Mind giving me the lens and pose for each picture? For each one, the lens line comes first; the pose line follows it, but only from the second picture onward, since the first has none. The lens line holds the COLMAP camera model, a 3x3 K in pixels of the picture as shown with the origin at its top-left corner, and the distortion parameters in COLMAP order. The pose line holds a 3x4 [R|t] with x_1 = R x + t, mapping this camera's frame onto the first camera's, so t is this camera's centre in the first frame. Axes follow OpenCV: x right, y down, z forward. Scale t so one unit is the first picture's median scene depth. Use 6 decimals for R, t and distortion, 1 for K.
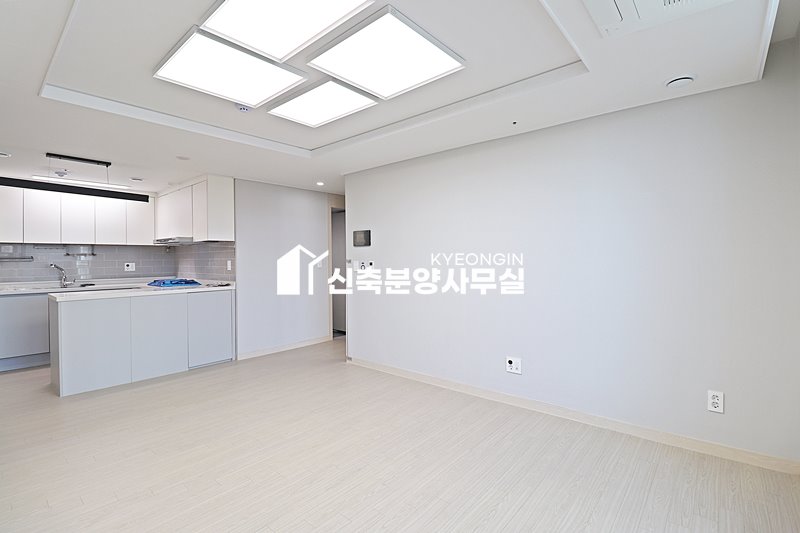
lens RADIAL K [[372.3, 0, 403.5], [0, 372.3, 259.0], [0, 0, 1]] dist [0.000750, -0.012466]
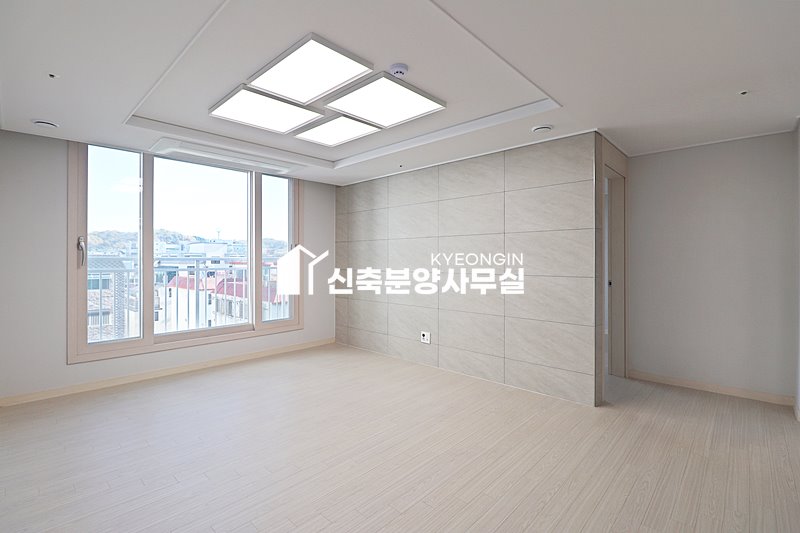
lens RADIAL K [[372.3, 0, 403.5], [0, 372.3, 259.0], [0, 0, 1]] dist [0.000750, -0.012466]
pose [[-0.998548, 0.010910, 0.052751, -0.297100], [0.010771, 0.999938, -0.002920, 0.010026], [-0.052779, -0.002348, -0.998603, 1.132271]]
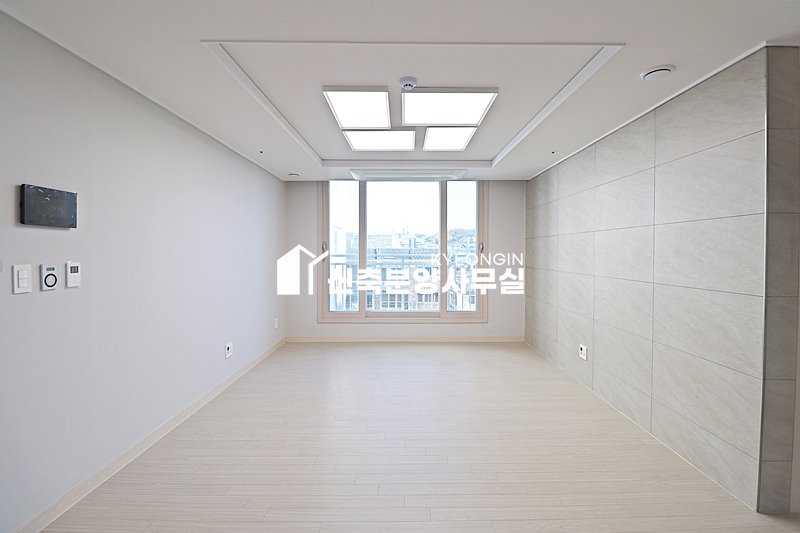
lens RADIAL K [[372.3, 0, 403.5], [0, 372.3, 259.0], [0, 0, 1]] dist [0.000750, -0.012466]
pose [[-0.647360, -0.004343, 0.762172, -0.677346], [0.005789, 0.999927, 0.010615, -0.002174], [-0.762162, 0.011284, -0.647287, 0.977456]]
